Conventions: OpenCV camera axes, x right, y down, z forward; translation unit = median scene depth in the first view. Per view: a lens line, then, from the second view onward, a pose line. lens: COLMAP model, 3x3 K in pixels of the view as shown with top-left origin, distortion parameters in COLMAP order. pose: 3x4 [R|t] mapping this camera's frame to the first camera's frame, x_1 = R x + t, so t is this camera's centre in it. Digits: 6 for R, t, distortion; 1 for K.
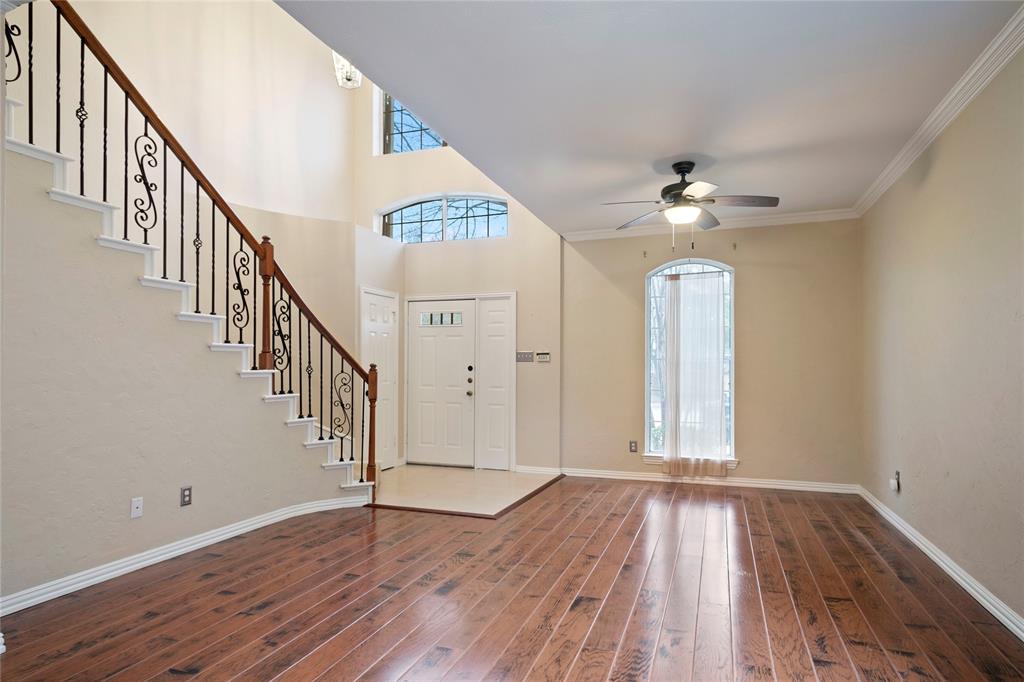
lens RADIAL K [[585.7, 0, 490.8], [0, 585.7, 366.0], [0, 0, 1]] dist [0.017879, -0.000949]
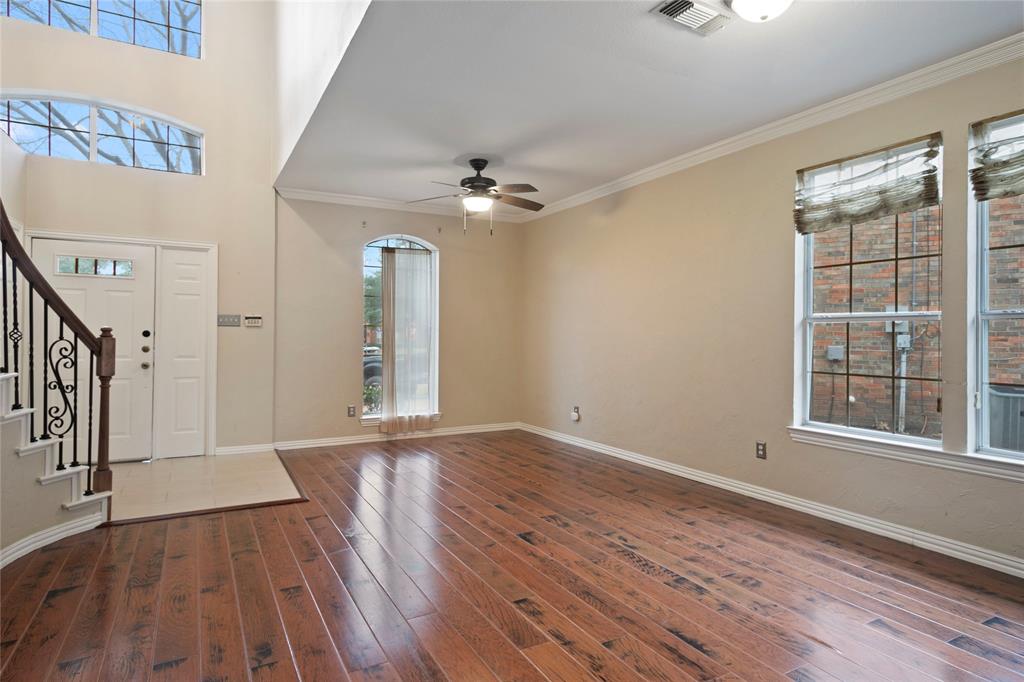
lens RADIAL K [[585.7, 0, 507.1], [0, 585.7, 335.5], [0, 0, 1]] dist [0.017879, -0.000949]
pose [[0.657166, 0.001943, 0.753744, -0.428265], [-0.008223, 0.999956, 0.004592, -0.001374], [-0.753701, -0.009216, 0.657153, 0.155555]]
